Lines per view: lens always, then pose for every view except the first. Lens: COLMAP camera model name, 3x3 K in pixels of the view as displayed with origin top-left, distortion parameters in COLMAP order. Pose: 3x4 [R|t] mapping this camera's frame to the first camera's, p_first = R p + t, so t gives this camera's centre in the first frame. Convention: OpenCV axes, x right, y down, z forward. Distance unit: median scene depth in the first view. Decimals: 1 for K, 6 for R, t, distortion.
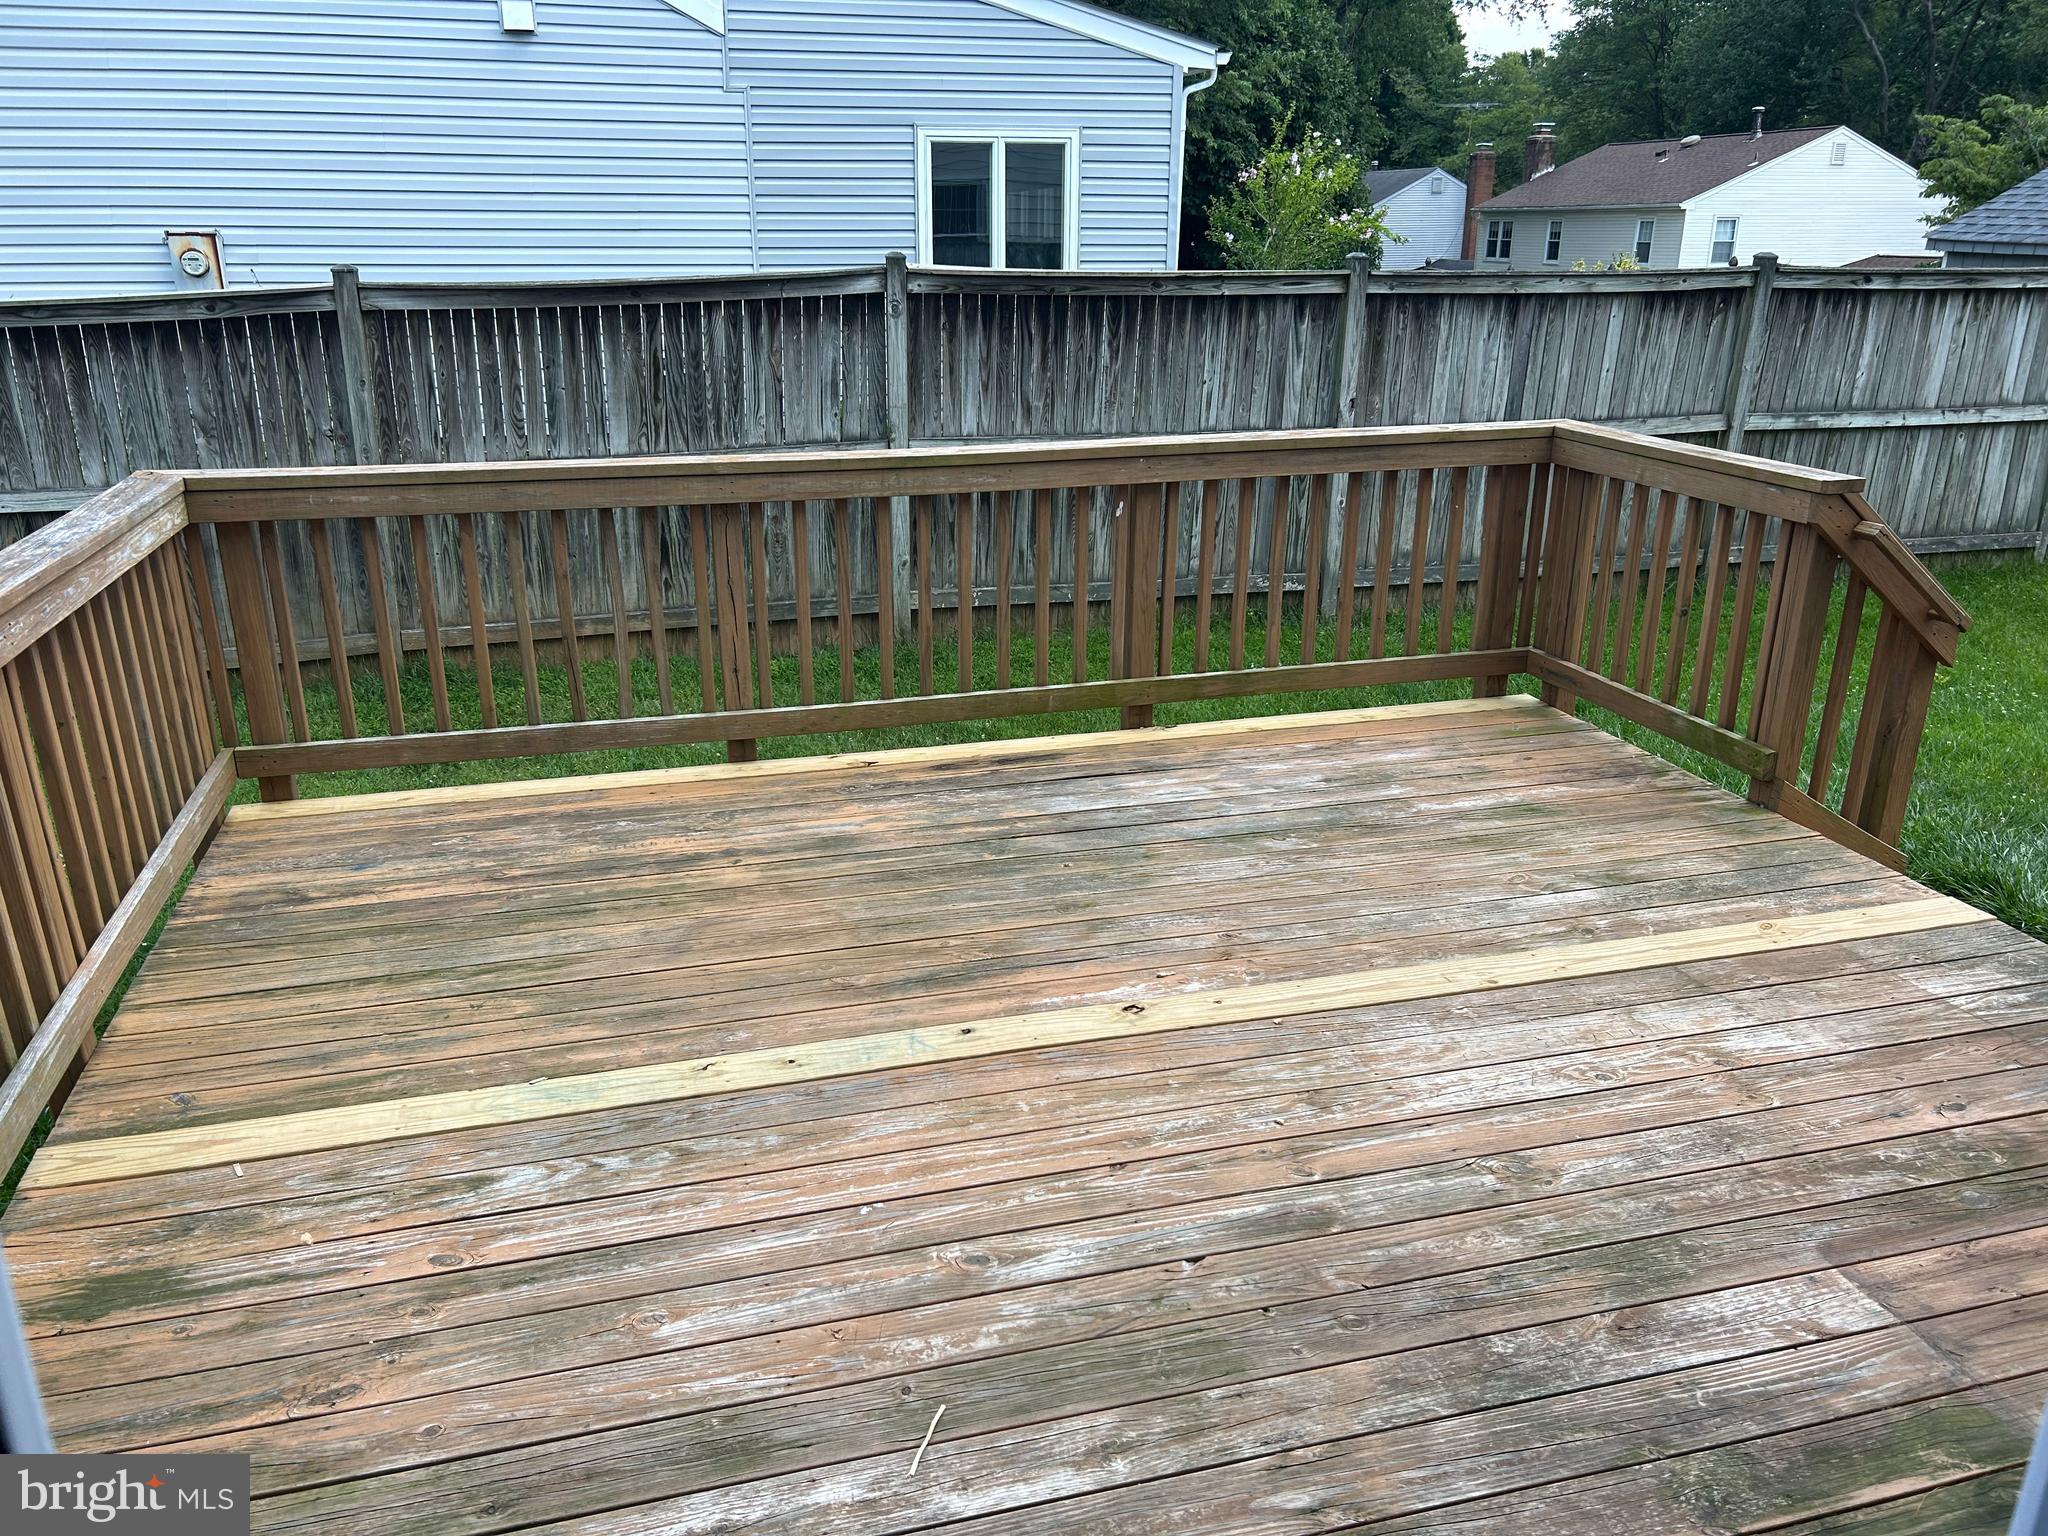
lens RADIAL K [[1548.5, 0, 1020.5], [0, 1548.5, 785.3], [0, 0, 1]] dist [0.071503, -0.068667]
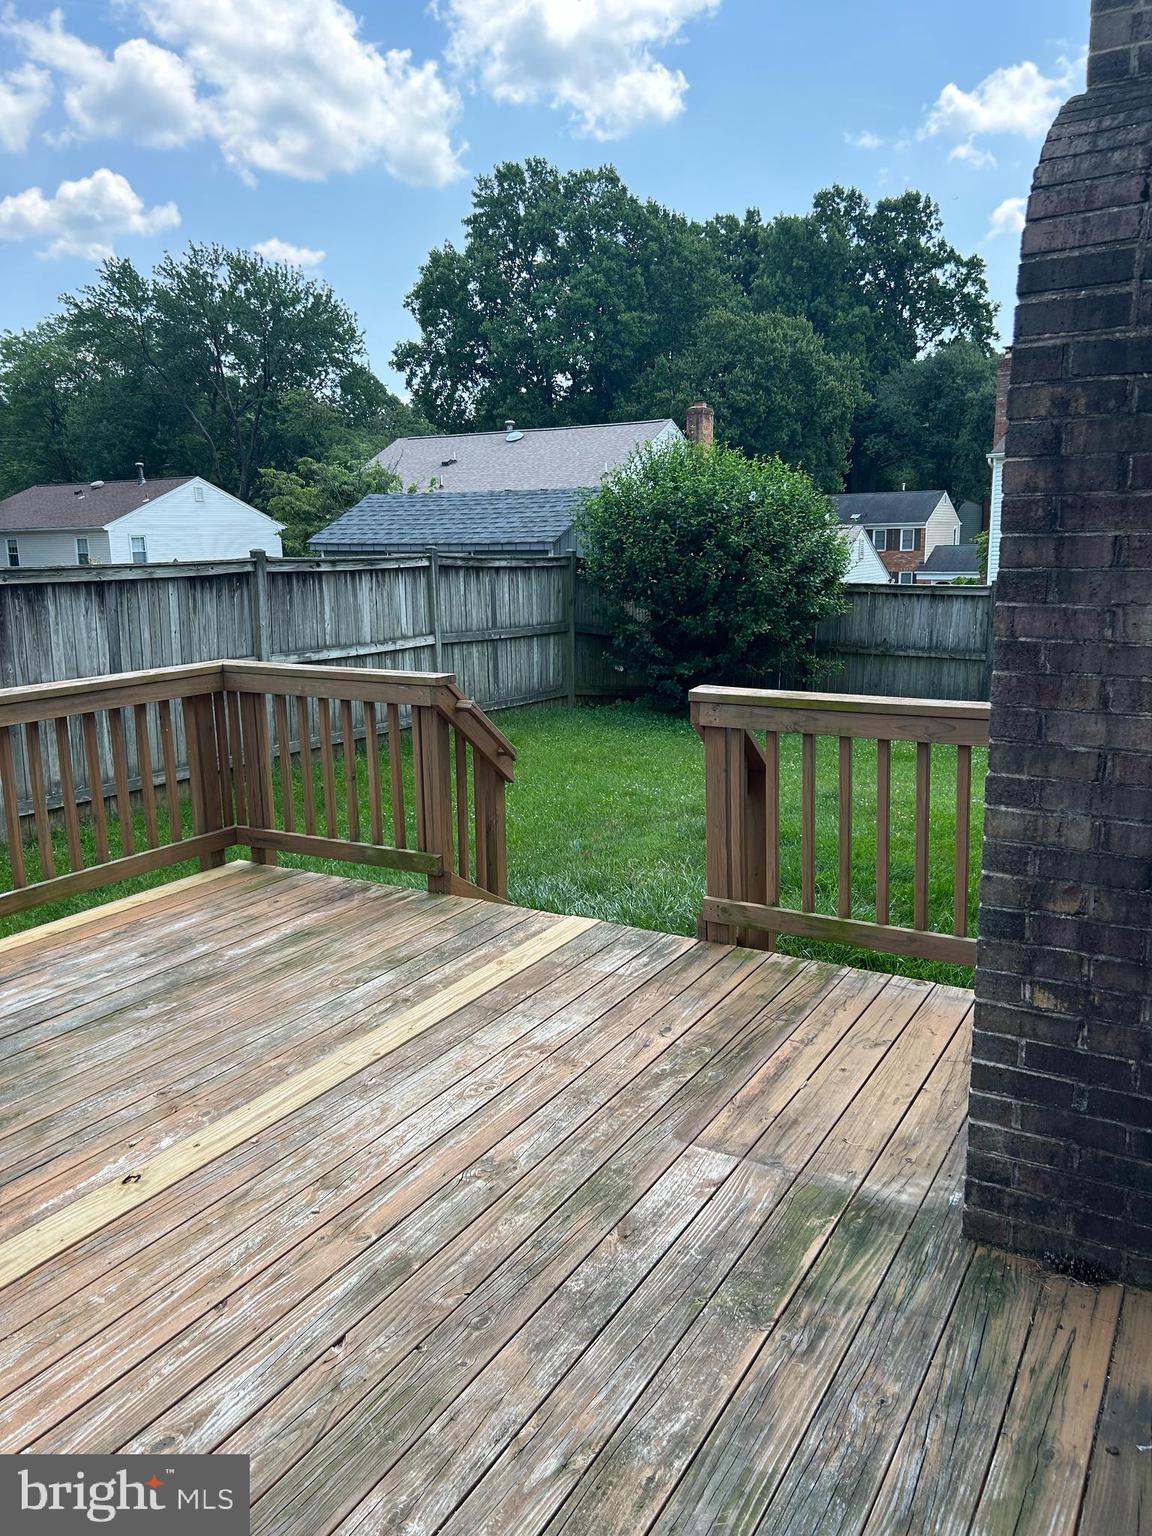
lens RADIAL K [[1161.4, 0, 563.8], [0, 1161.4, 766.9], [0, 0, 1]] dist [0.071503, -0.068667]
pose [[0.728660, -0.154615, 0.667194, -0.209180], [0.255153, 0.965338, -0.054953, -0.015515], [-0.635571, 0.210279, 0.742854, 0.104567]]
